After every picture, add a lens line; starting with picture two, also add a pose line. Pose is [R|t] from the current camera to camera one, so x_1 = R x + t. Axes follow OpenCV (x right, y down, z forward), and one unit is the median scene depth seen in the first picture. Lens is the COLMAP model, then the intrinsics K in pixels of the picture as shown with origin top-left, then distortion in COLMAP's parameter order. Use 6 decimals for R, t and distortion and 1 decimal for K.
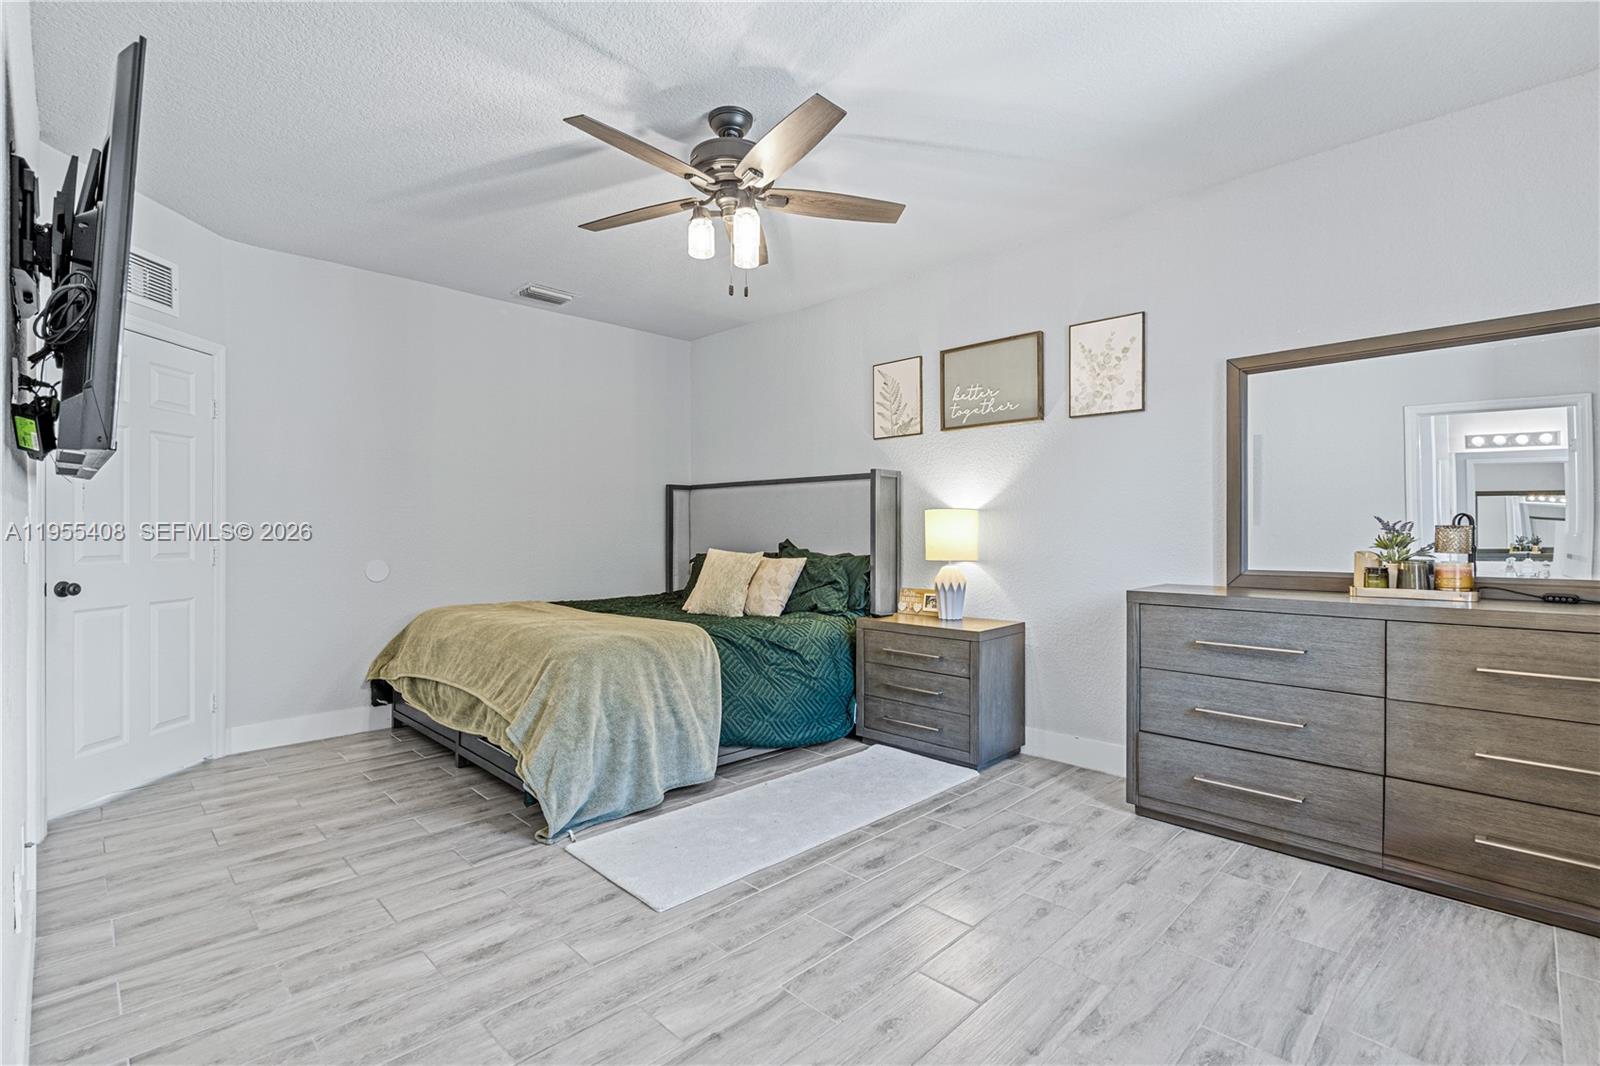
lens RADIAL K [[735.7, 0, 794.7], [0, 735.7, 529.6], [0, 0, 1]] dist [-0.001218, -0.000154]
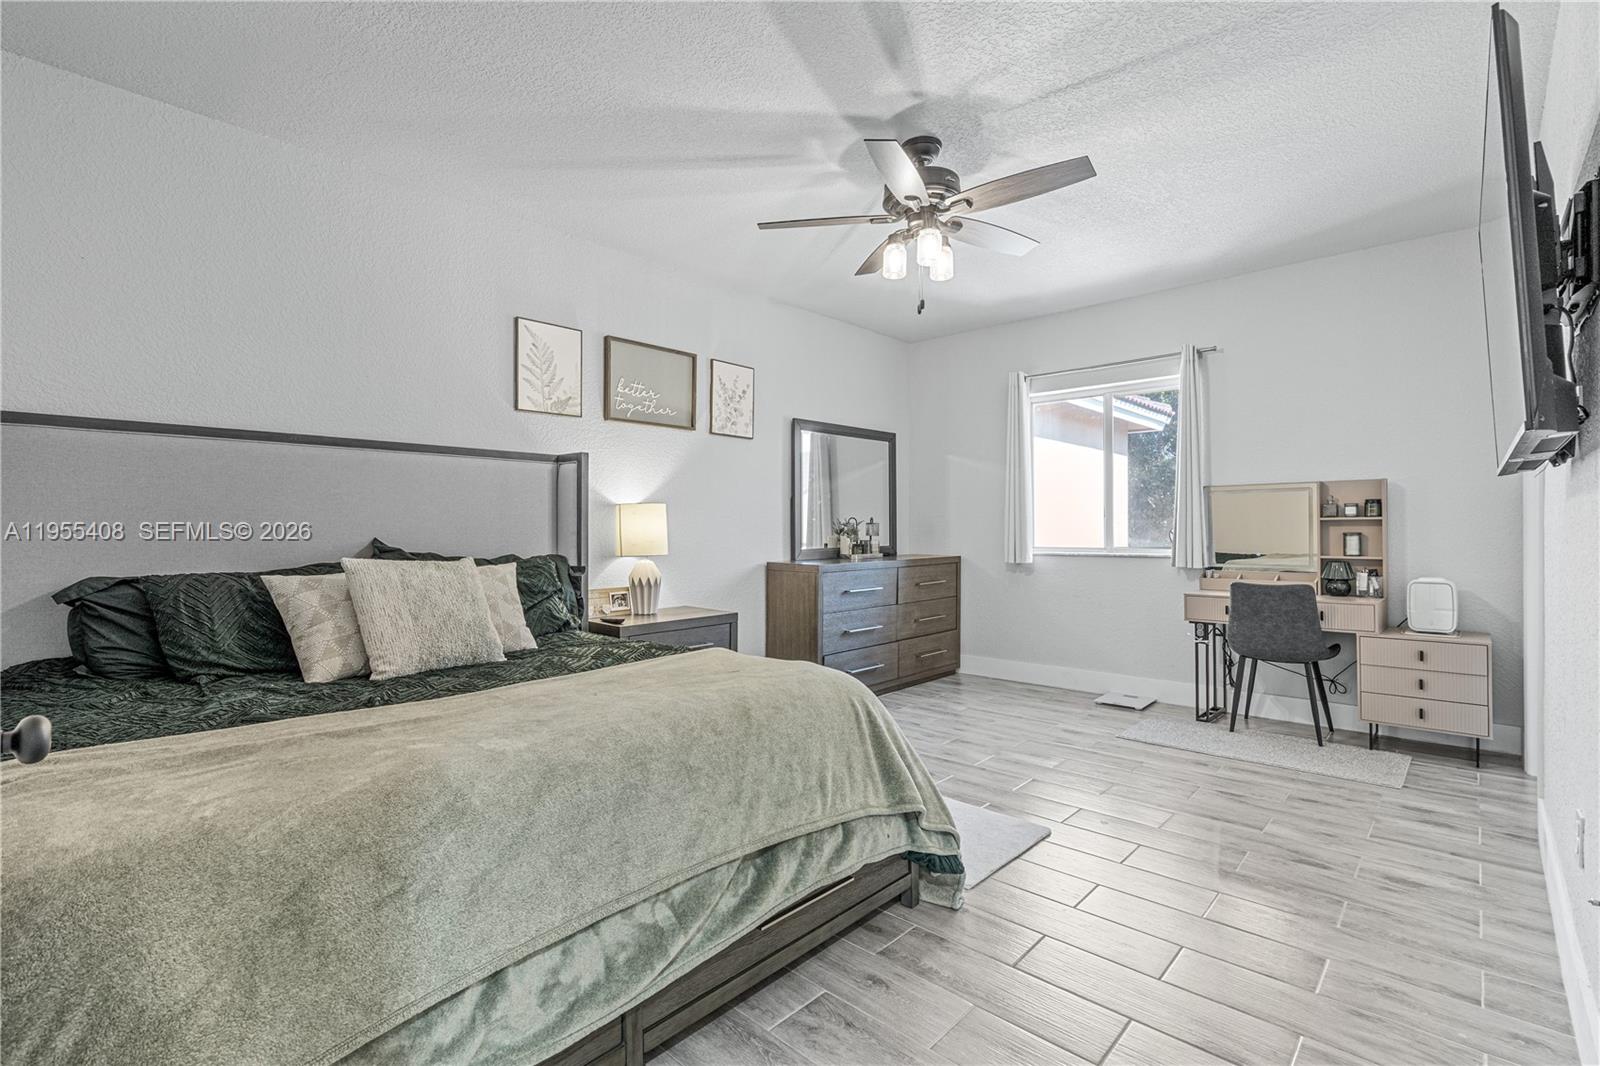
lens RADIAL K [[735.7, 0, 794.8], [0, 735.7, 525.1], [0, 0, 1]] dist [-0.001218, -0.000154]
pose [[-0.035331, -0.001265, 0.999375, -0.792791], [-0.000655, 0.999999, 0.001242, -0.000338], [-0.999375, -0.000611, -0.035332, 0.832956]]
